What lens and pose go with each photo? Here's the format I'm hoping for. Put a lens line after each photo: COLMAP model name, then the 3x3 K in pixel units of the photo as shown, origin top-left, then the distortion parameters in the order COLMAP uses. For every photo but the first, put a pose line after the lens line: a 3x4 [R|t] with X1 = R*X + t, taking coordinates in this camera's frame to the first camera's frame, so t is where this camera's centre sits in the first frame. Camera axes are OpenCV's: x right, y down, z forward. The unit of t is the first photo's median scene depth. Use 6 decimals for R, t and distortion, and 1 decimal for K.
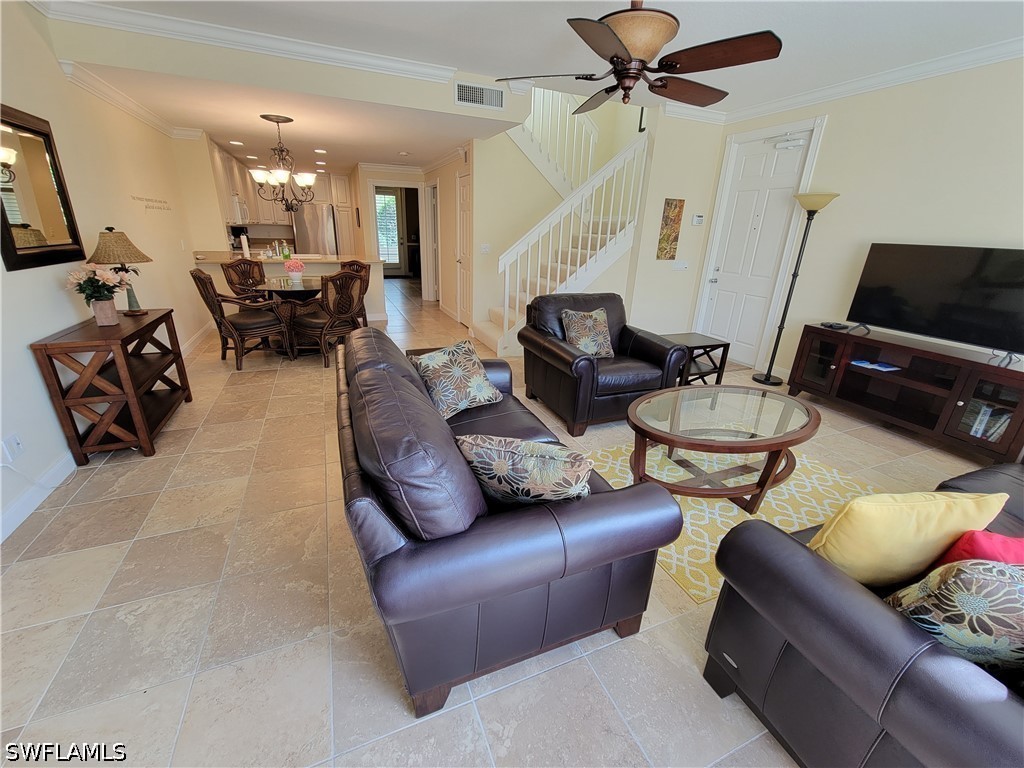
lens RADIAL K [[419.6, 0, 508.6], [0, 419.6, 385.1], [0, 0, 1]] dist [0.001129, -0.000010]
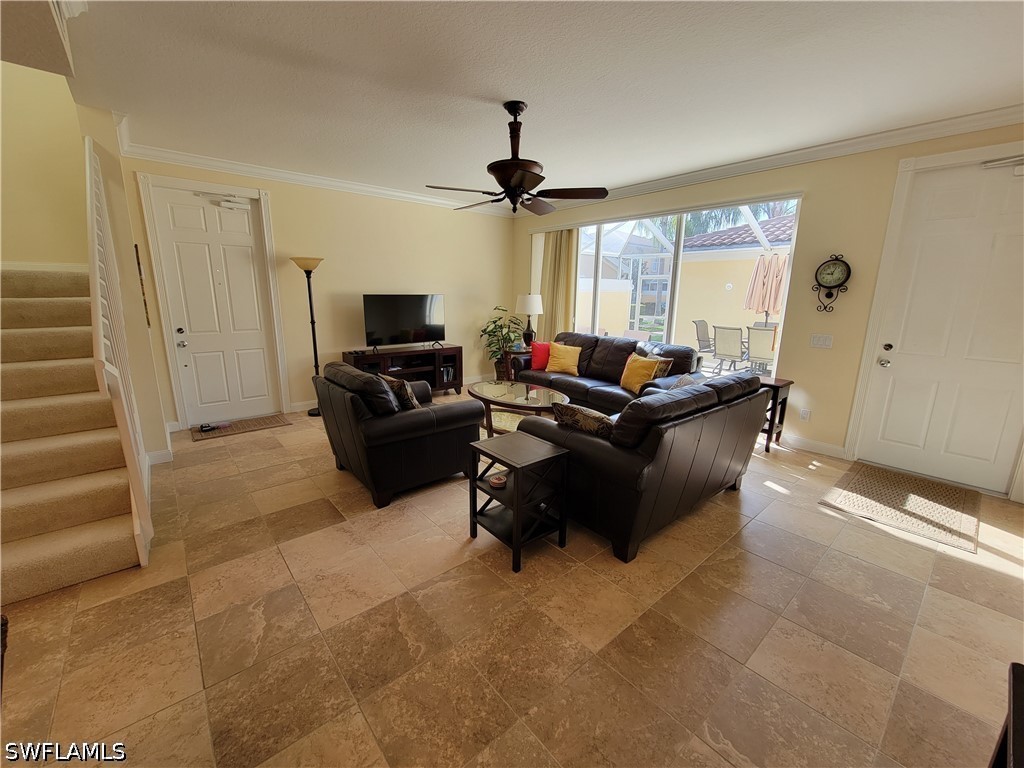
lens RADIAL K [[419.6, 0, 509.9], [0, 419.6, 384.7], [0, 0, 1]] dist [0.001129, -0.000010]
pose [[-0.295580, -0.241023, 0.924414, -0.663031], [0.318984, 0.887213, 0.333319, -0.341807], [-0.900490, 0.393396, -0.185360, 0.830623]]
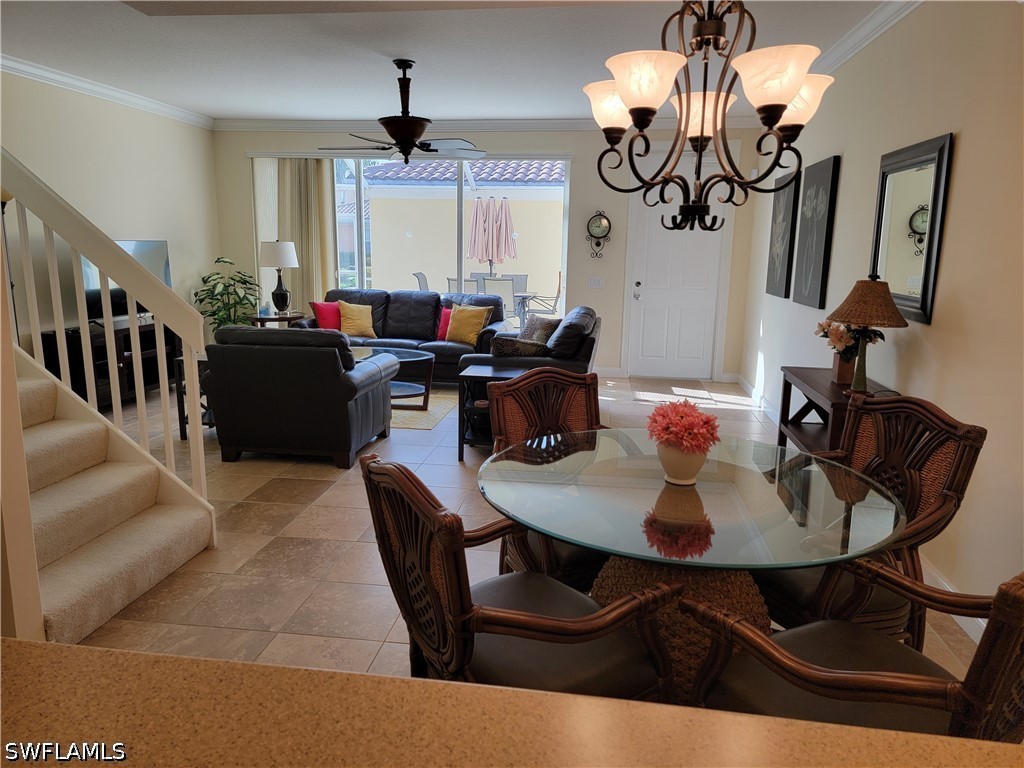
lens RADIAL K [[714.9, 0, 510.7], [0, 714.9, 381.2], [0, 0, 1]] dist [0.050764, -0.003337]
pose [[-0.856325, -0.144861, 0.495705, -0.873327], [0.141088, 0.857719, 0.494381, -0.952152], [-0.496792, 0.493289, -0.714048, 2.380696]]
